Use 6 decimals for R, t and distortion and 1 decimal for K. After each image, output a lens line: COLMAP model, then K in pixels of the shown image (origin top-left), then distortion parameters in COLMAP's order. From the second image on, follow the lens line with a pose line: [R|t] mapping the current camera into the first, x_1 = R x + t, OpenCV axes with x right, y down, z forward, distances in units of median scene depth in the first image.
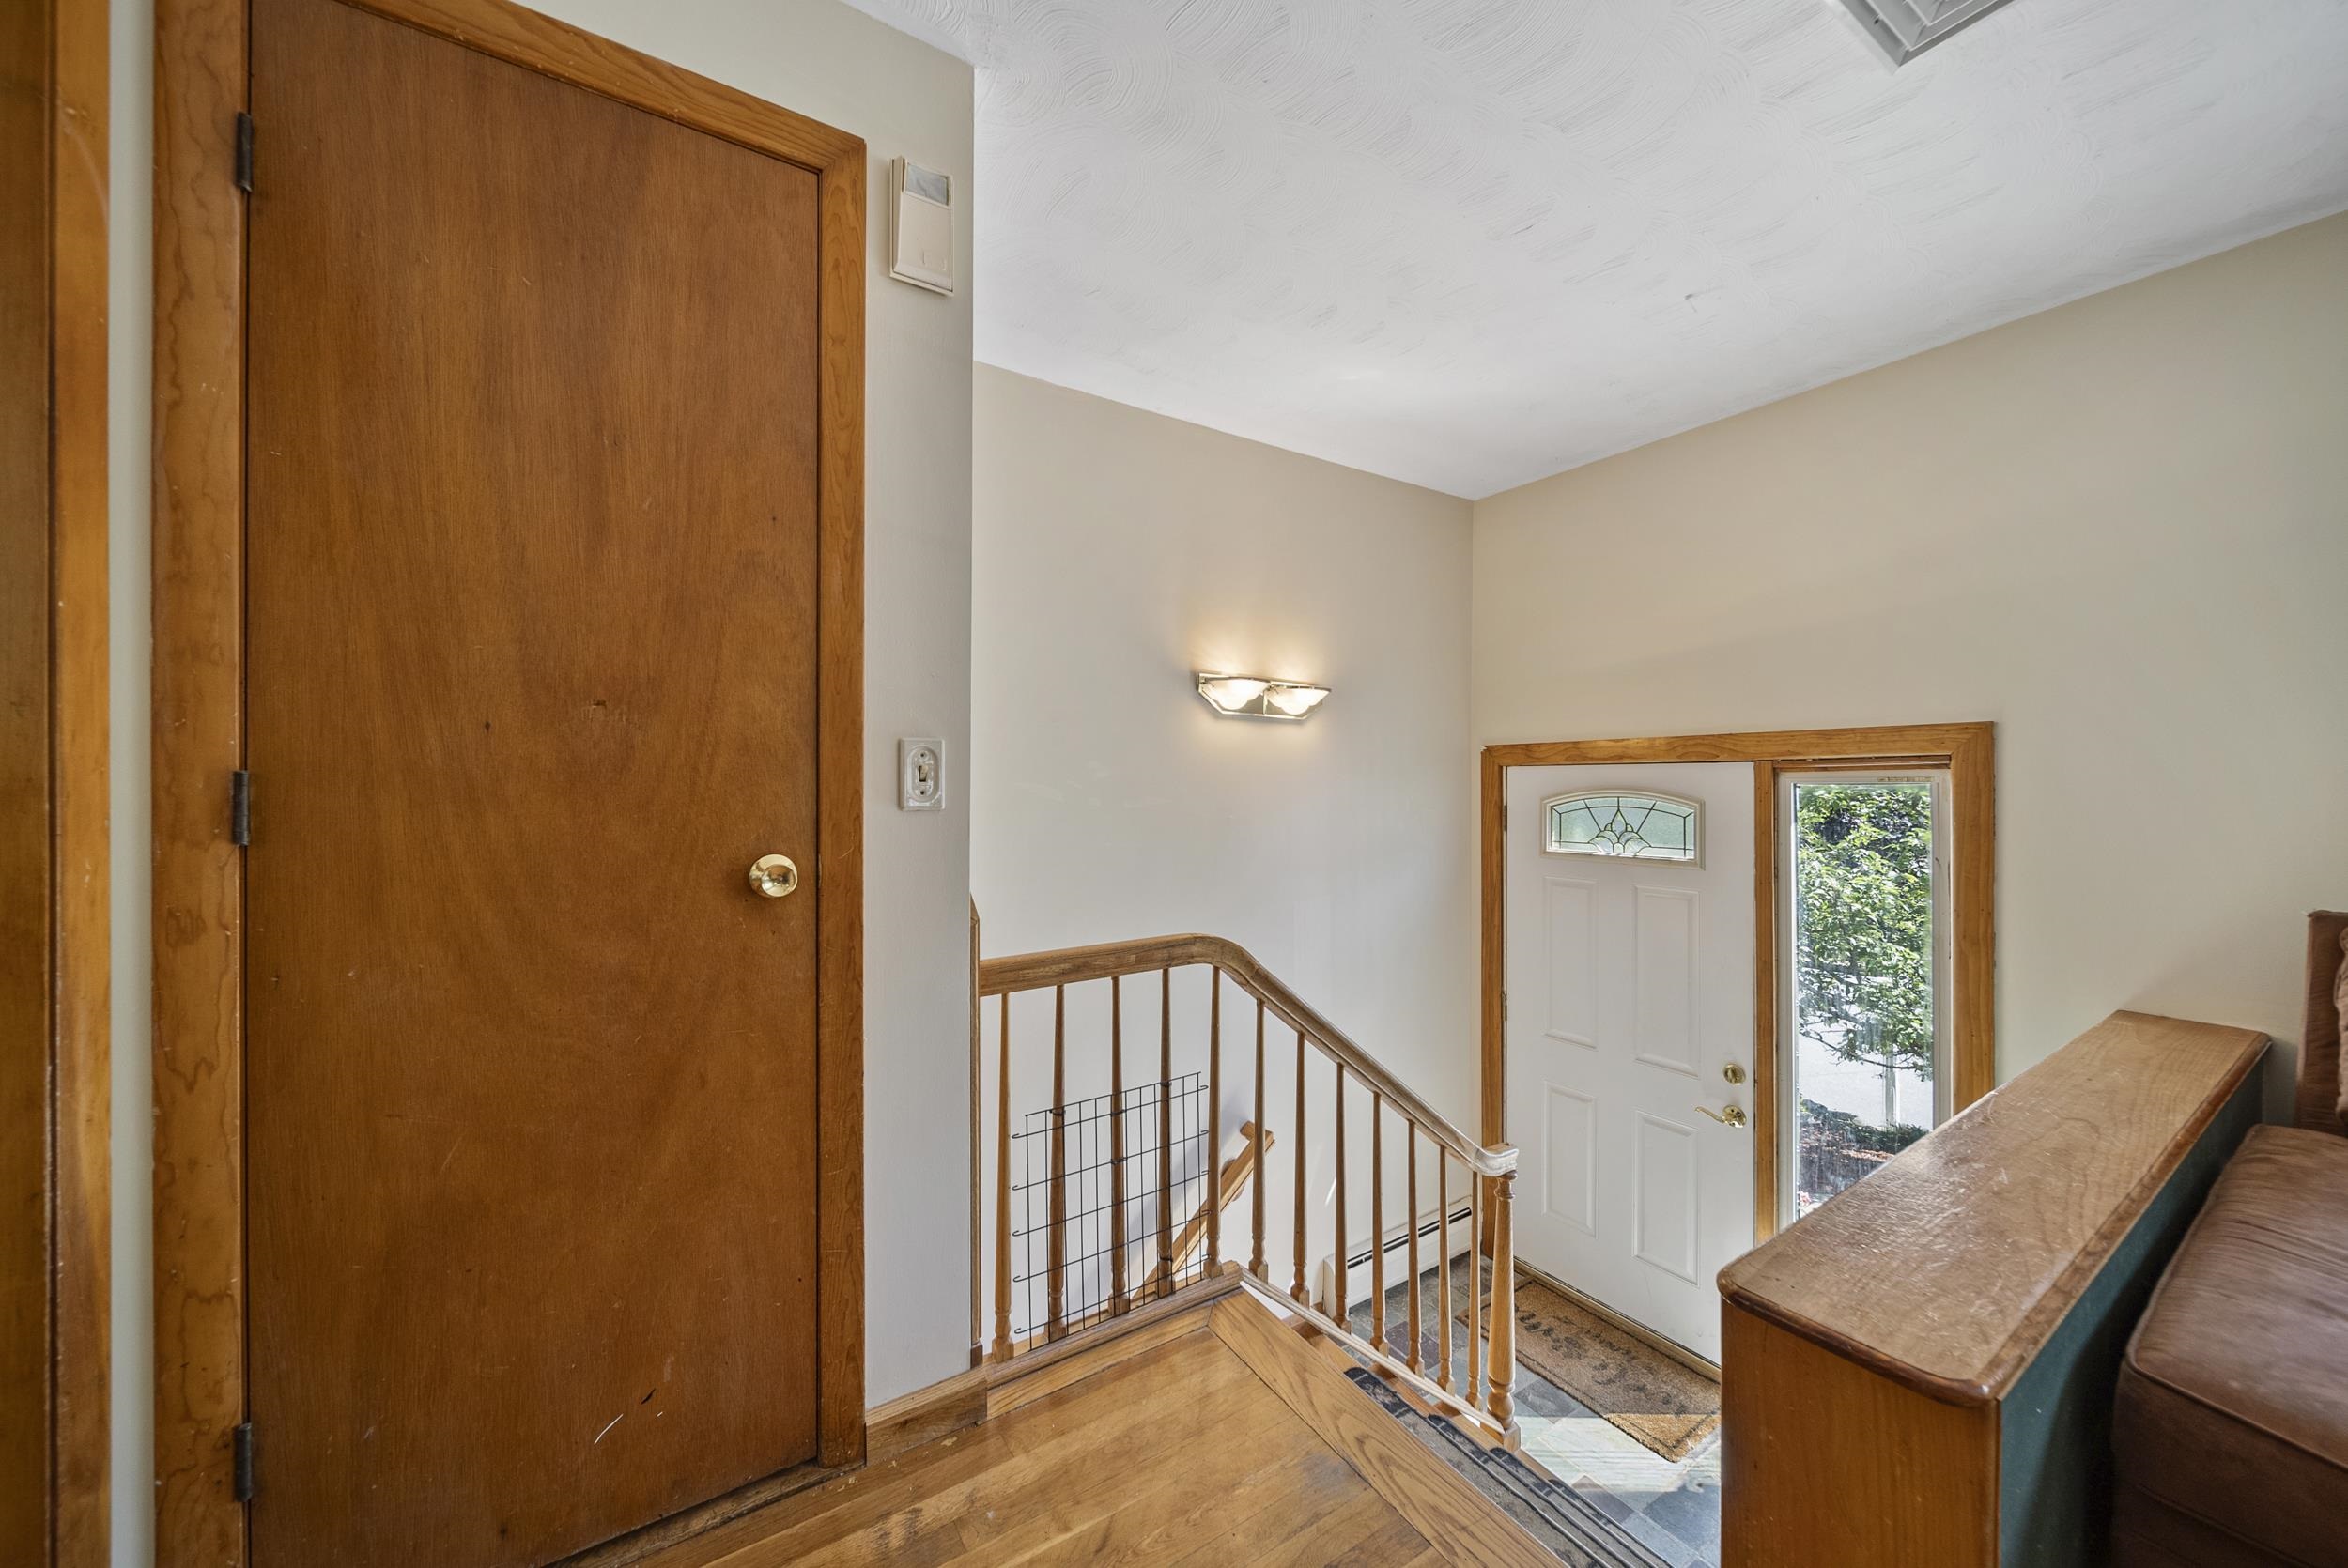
lens RADIAL K [[836.8, 0, 1161.4], [0, 836.8, 778.5], [0, 0, 1]] dist [0.002119, -0.001127]
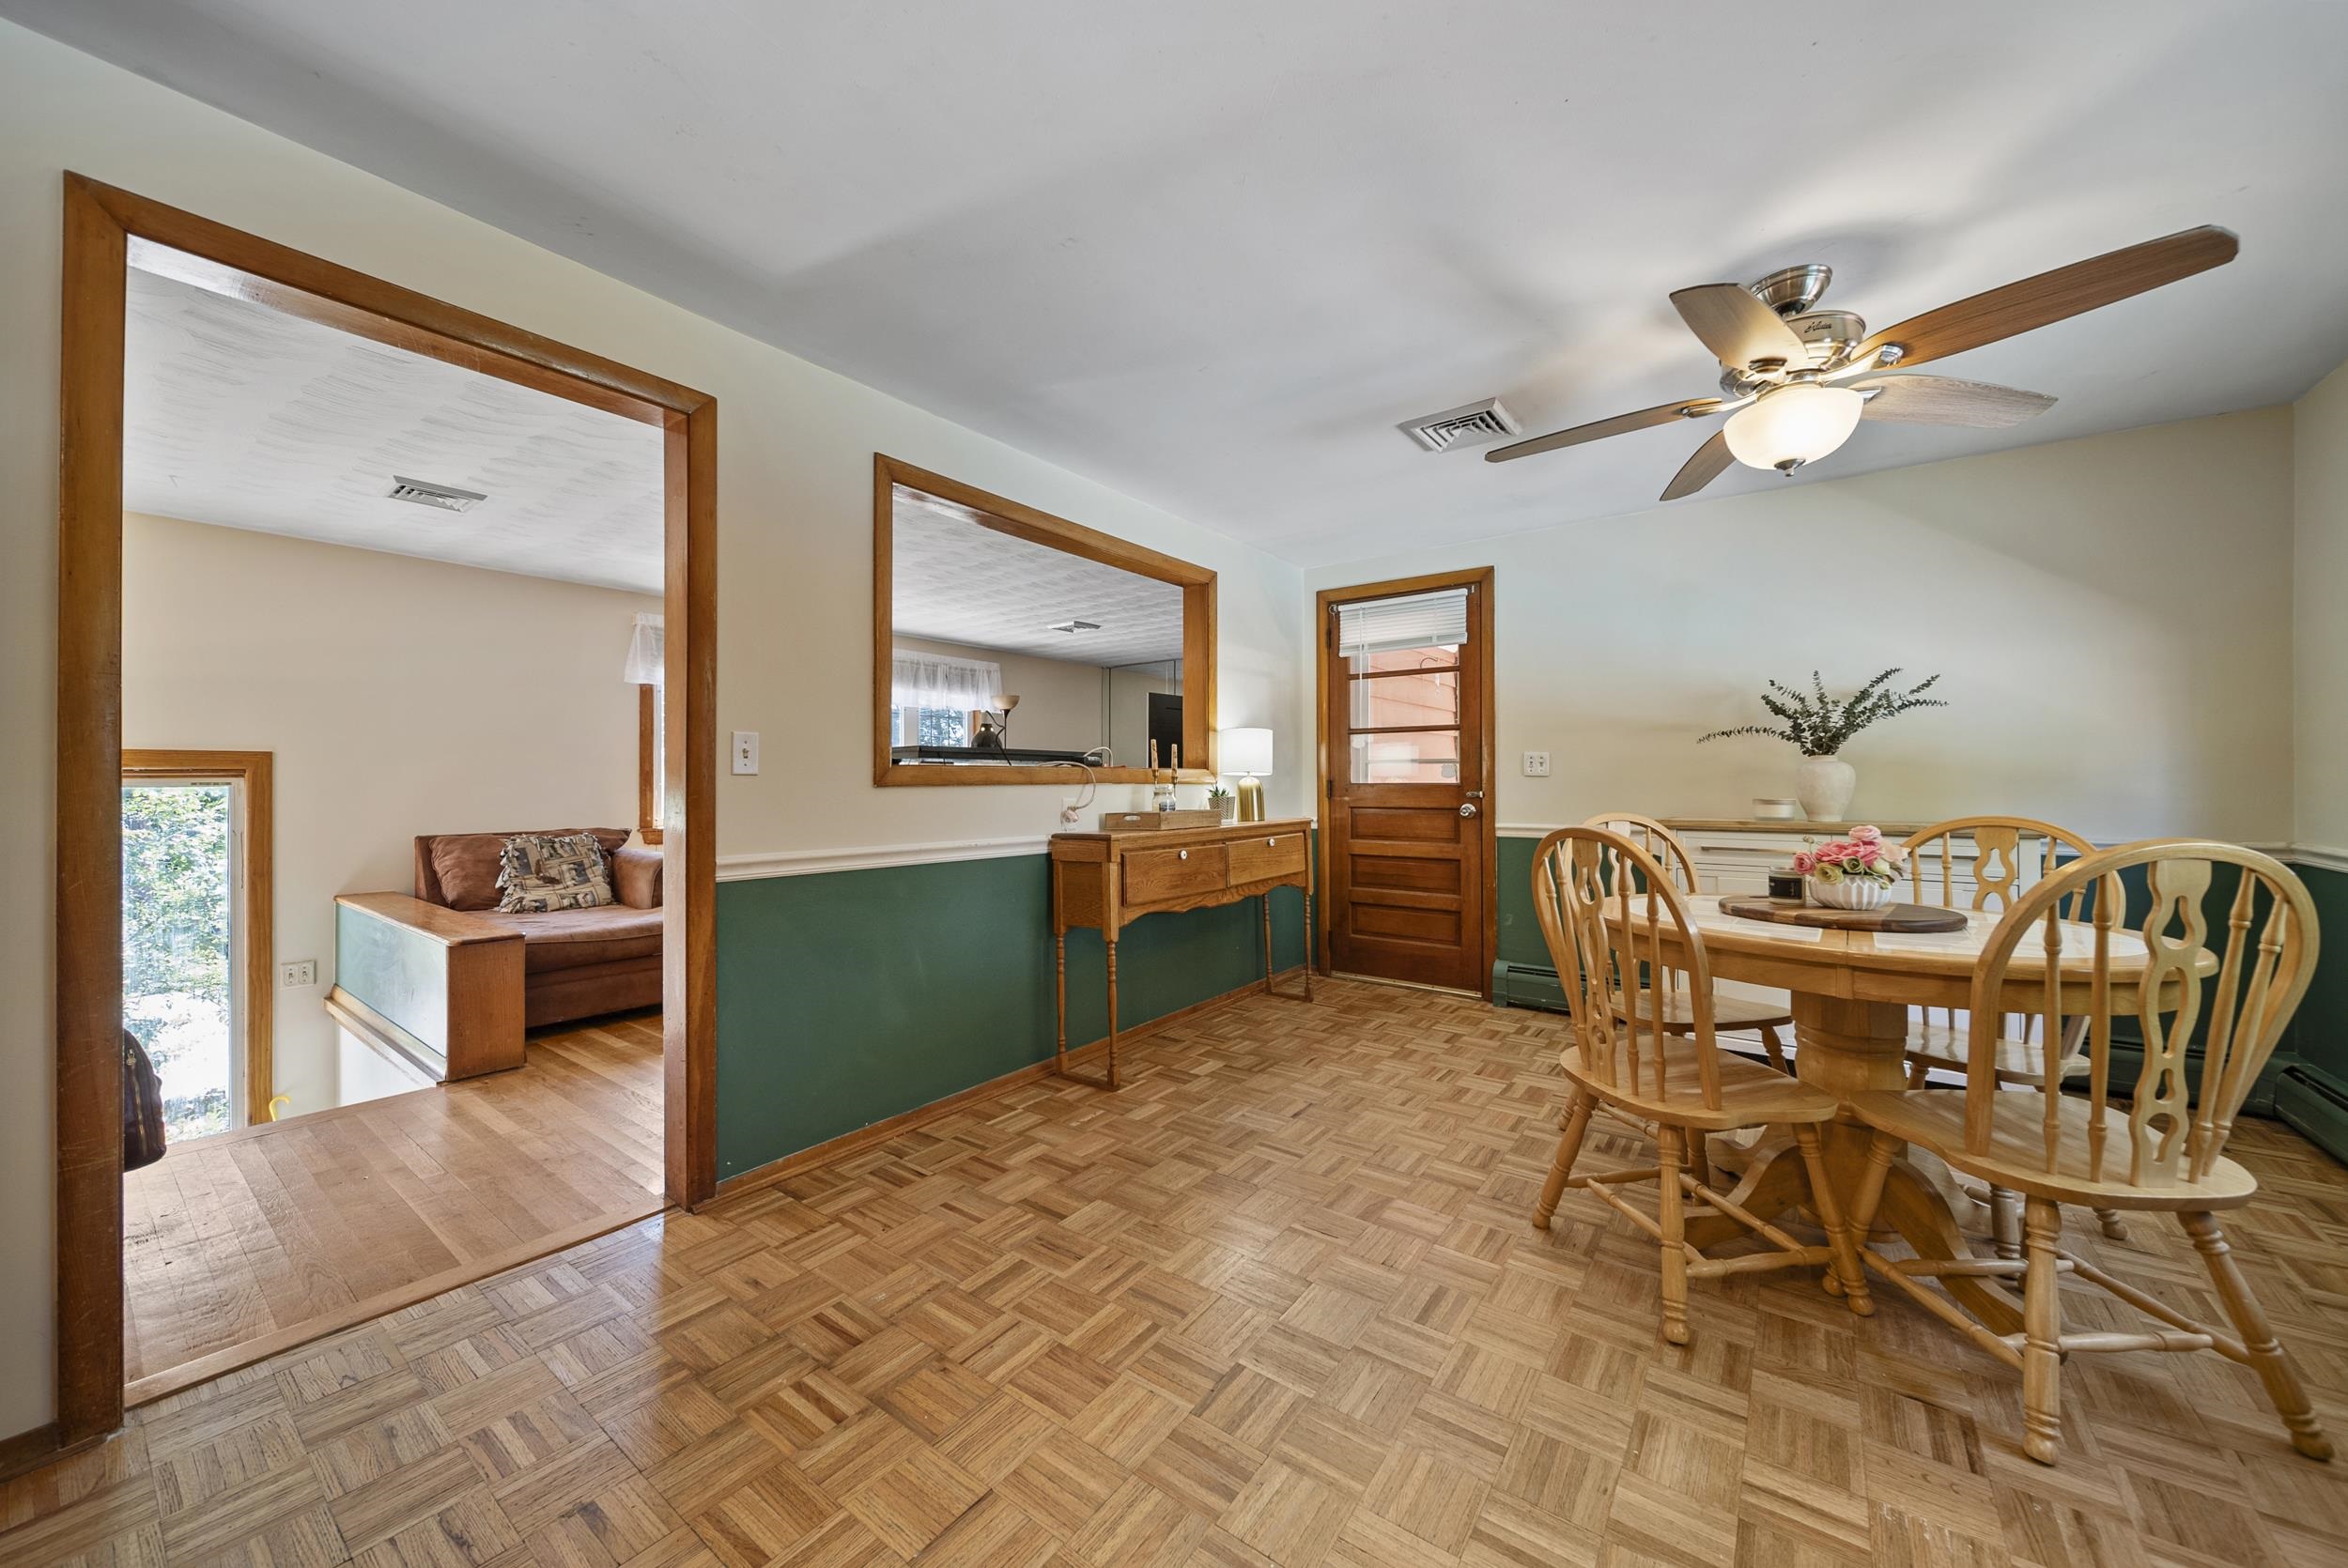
lens RADIAL K [[836.8, 0, 1158.1], [0, 836.8, 776.2], [0, 0, 1]] dist [0.002119, -0.001127]
pose [[-0.365346, 0.003932, 0.930863, -1.000239], [-0.003721, 0.999977, -0.005685, -0.008736], [-0.930864, -0.005540, -0.365323, -0.087448]]
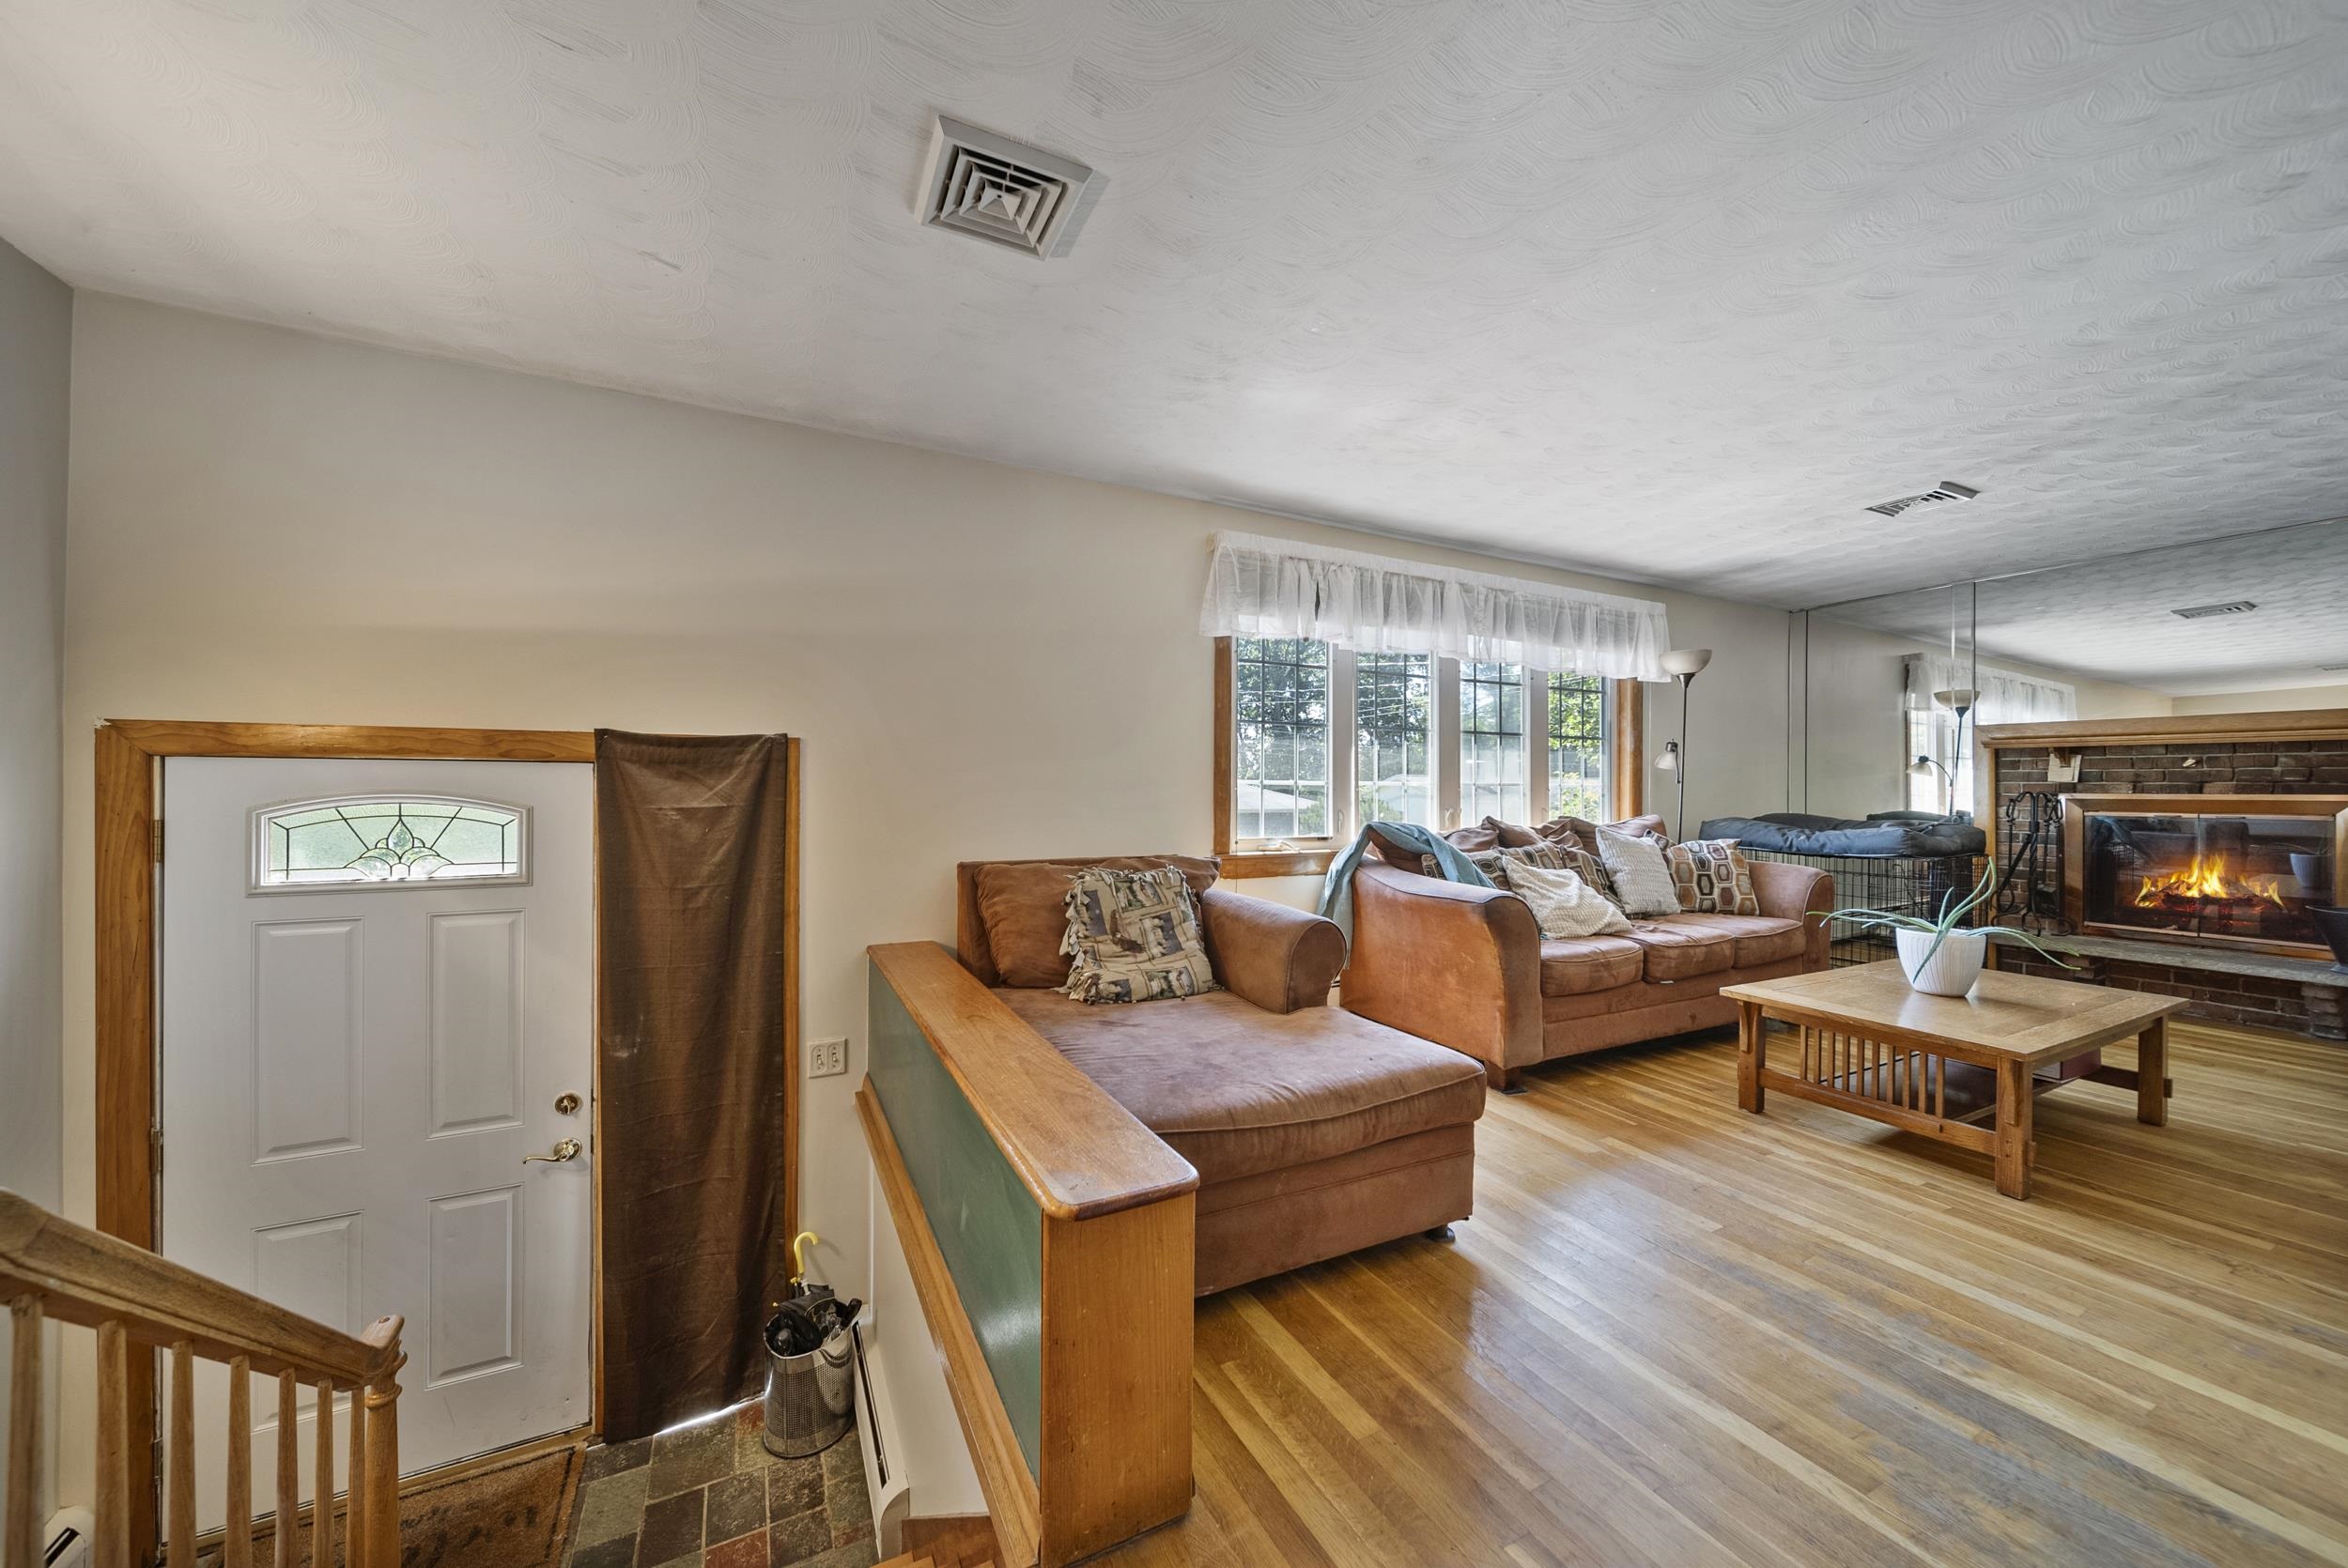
lens RADIAL K [[836.8, 0, 1177.9], [0, 836.8, 787.8], [0, 0, 1]] dist [0.002119, -0.001127]
pose [[0.081885, 0.000443, 0.996642, -0.155700], [-0.010280, 0.999947, 0.000400, 0.000375], [-0.996589, -0.010278, 0.081885, 0.234392]]
